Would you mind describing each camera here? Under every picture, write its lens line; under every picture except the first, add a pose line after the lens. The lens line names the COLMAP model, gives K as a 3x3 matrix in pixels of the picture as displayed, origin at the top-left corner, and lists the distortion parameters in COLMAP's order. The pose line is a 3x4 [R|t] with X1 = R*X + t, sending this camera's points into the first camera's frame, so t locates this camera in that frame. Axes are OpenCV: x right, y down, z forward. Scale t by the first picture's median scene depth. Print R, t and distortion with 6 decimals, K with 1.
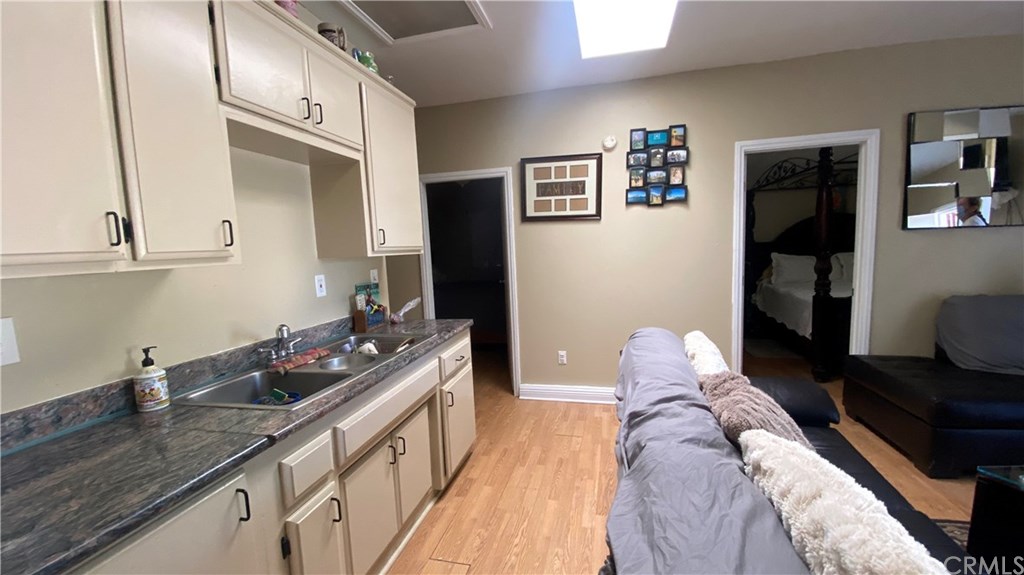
lens RADIAL K [[417.0, 0, 508.9], [0, 417.0, 289.9], [0, 0, 1]] dist [0.008799, -0.016248]
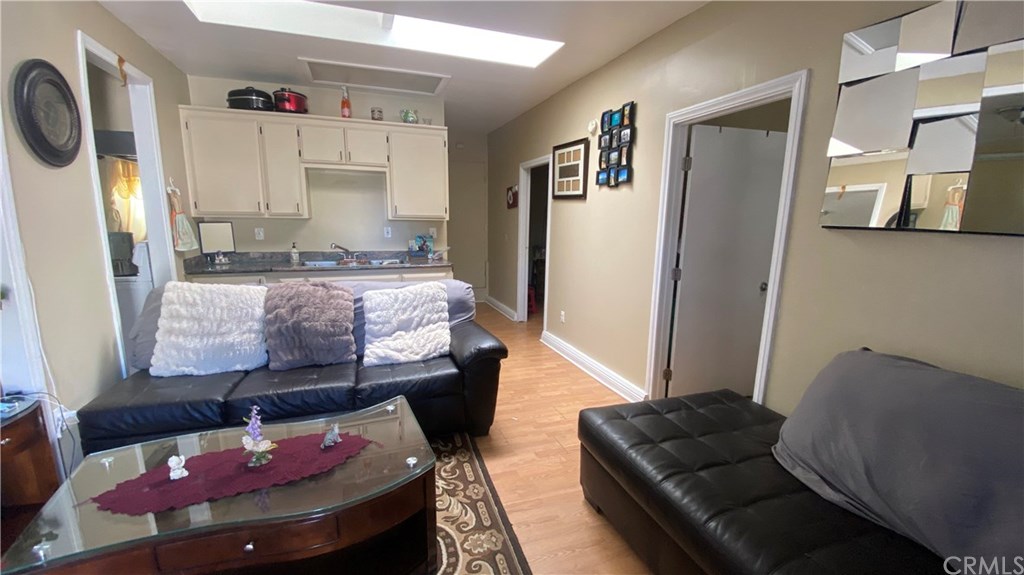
lens RADIAL K [[417.0, 0, 504.1], [0, 417.0, 287.0], [0, 0, 1]] dist [0.008799, -0.016248]
pose [[0.543854, 0.194038, -0.816439, 1.073257], [-0.124667, 0.980786, 0.150054, -0.083301], [0.829868, 0.020176, 0.557594, 0.224714]]
